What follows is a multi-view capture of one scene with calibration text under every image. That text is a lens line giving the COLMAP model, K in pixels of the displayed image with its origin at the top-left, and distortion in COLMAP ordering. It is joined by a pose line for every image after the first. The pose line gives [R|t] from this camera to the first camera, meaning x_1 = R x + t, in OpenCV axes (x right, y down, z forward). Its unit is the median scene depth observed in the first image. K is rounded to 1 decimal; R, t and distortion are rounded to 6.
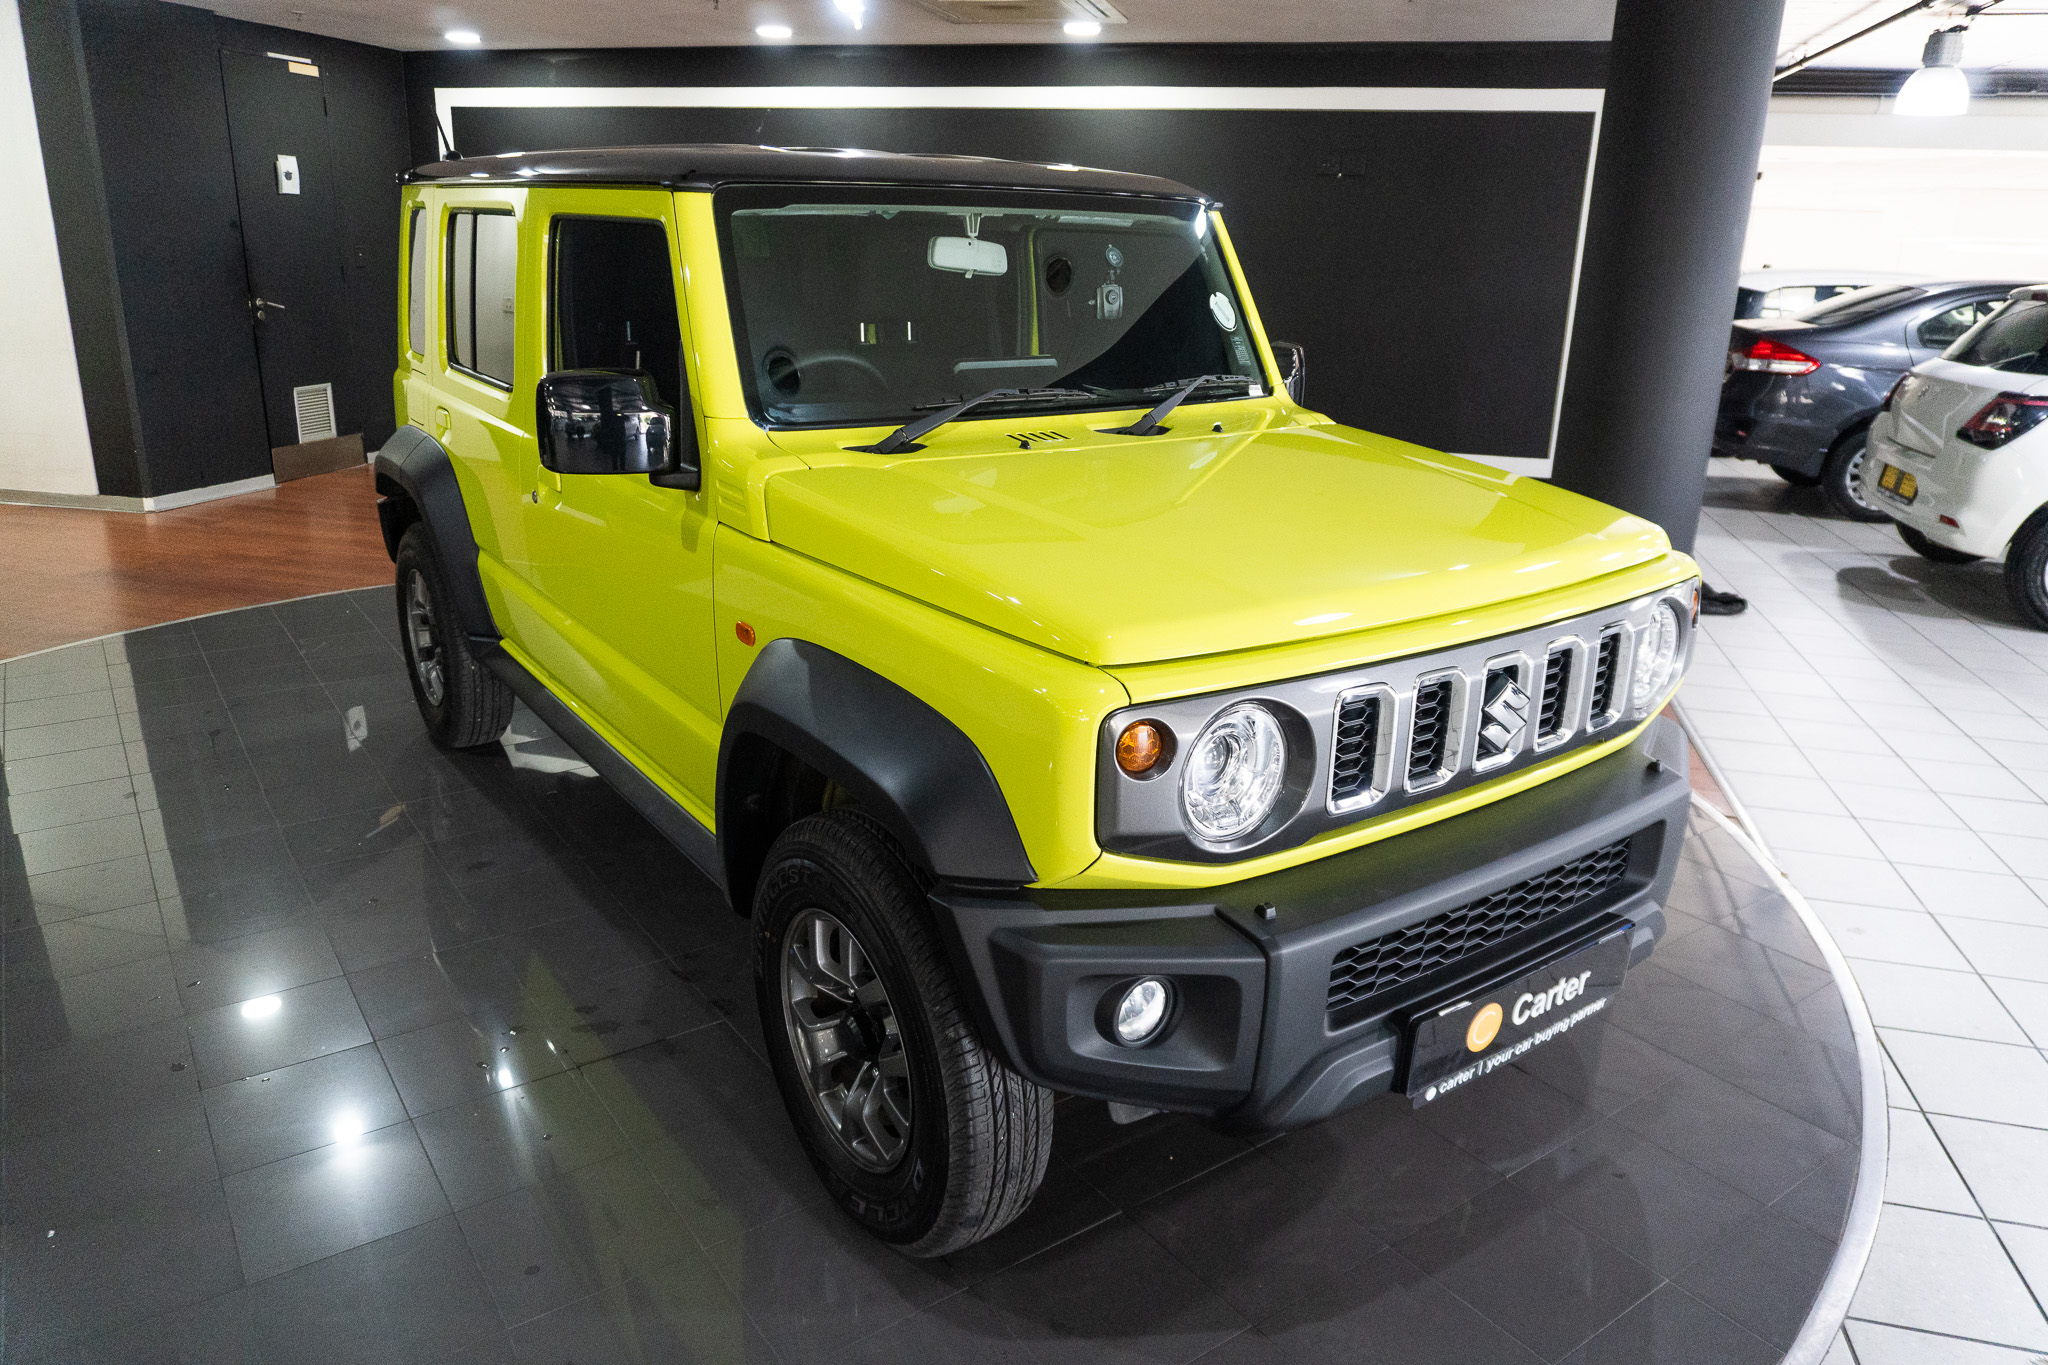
lens RADIAL K [[1409.9, 0, 1024.0], [0, 1409.9, 682.5], [0, 0, 1]] dist [-0.020261, 0.000043]
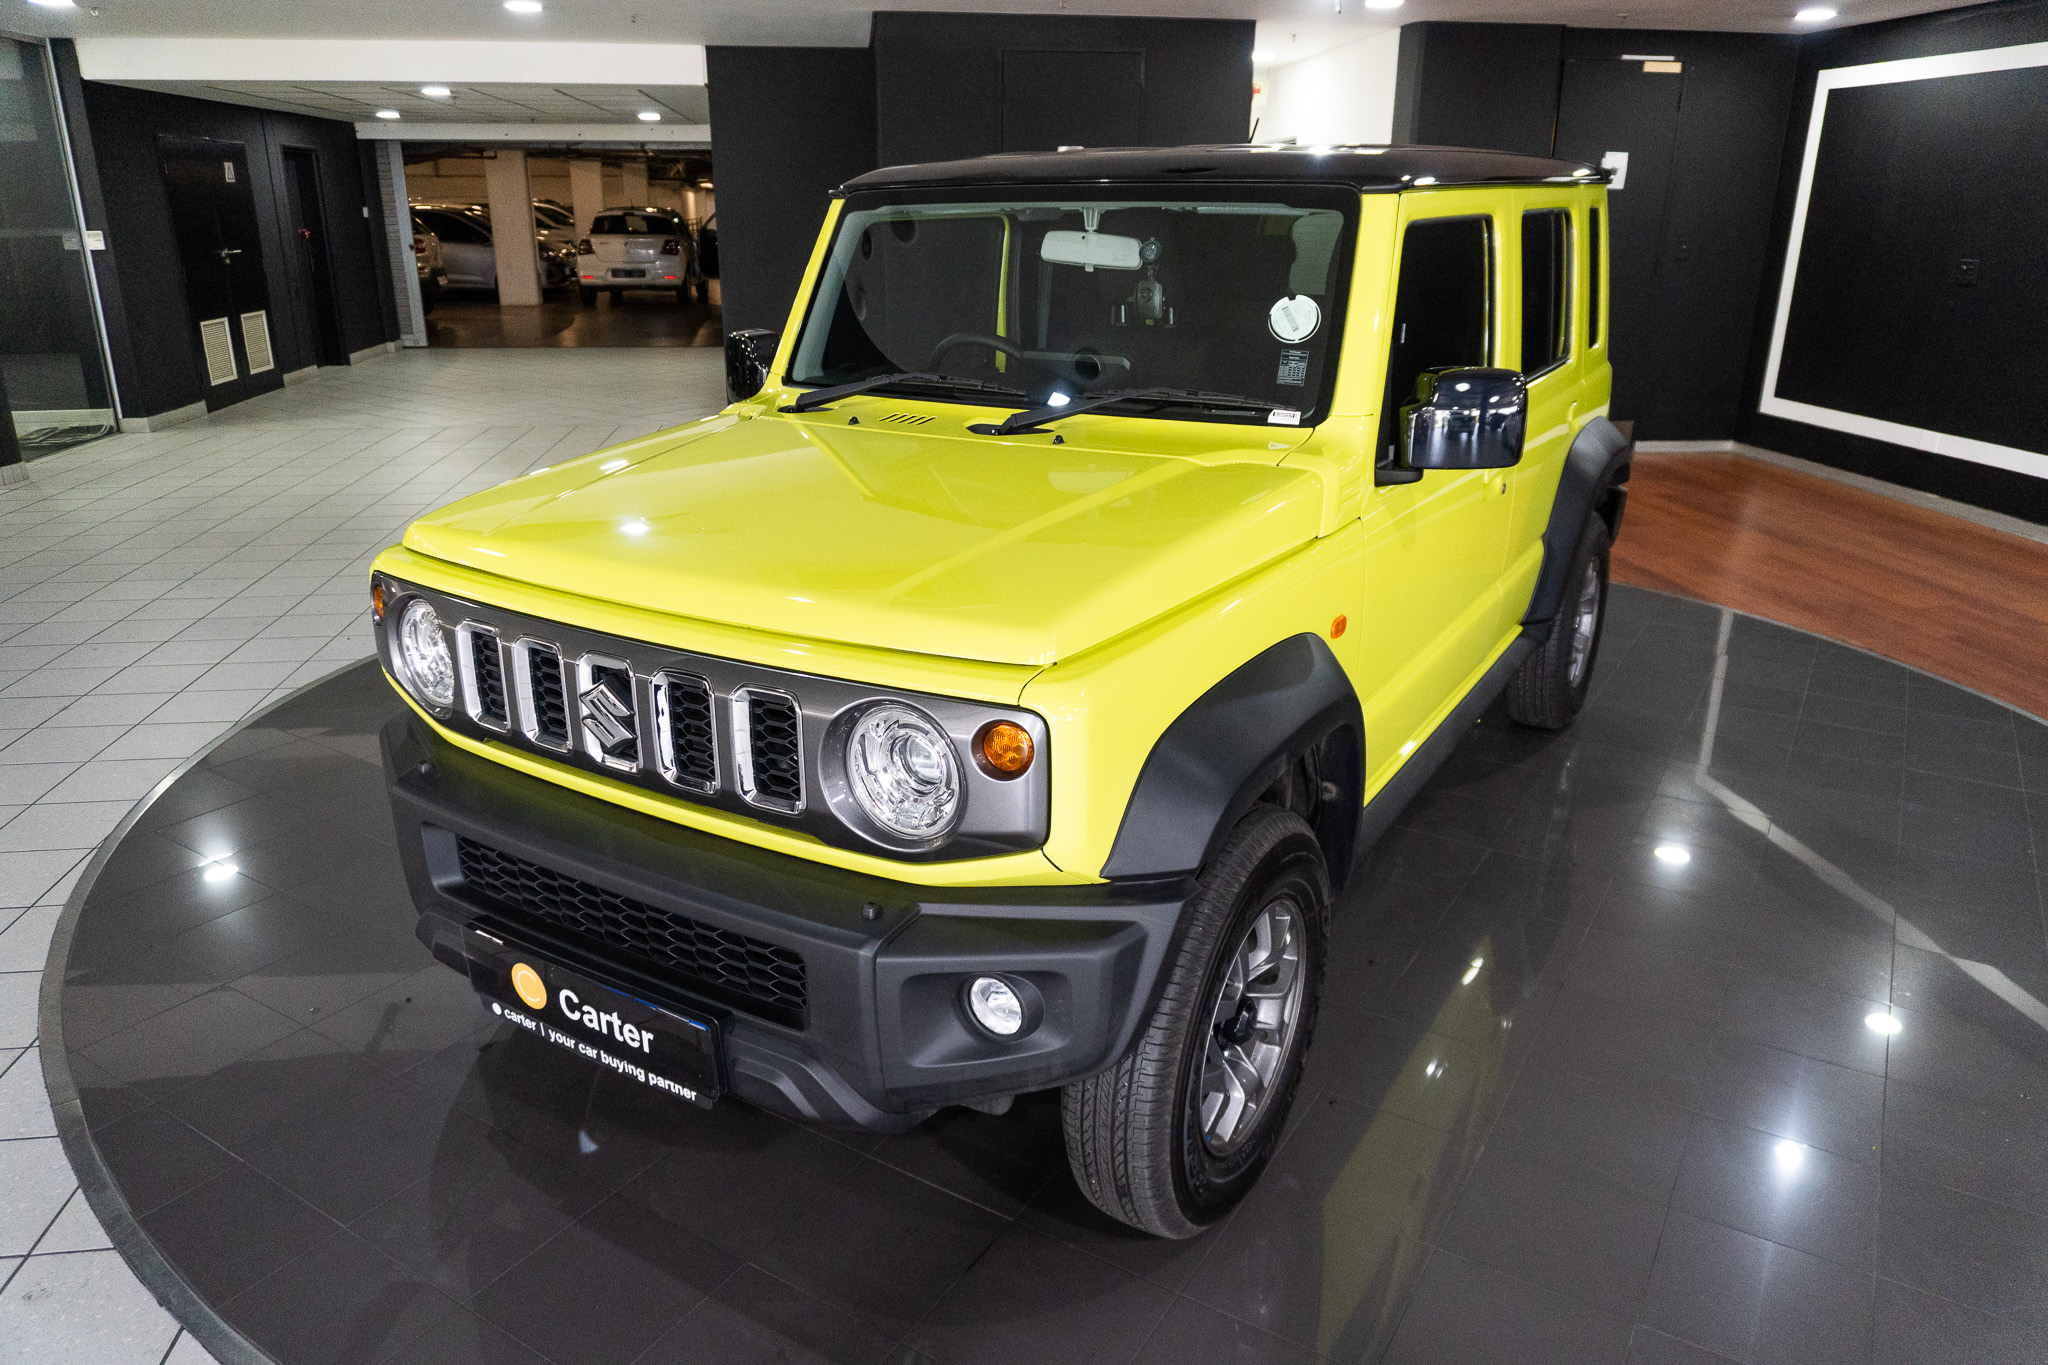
lens RADIAL K [[1409.9, 0, 1024.0], [0, 1409.9, 682.5], [0, 0, 1]] dist [-0.020261, 0.000043]
pose [[0.383682, 0.274802, -0.881630, 0.899587], [-0.270598, 0.946247, 0.177180, -0.172712], [0.882930, 0.170586, 0.437419, 0.560818]]
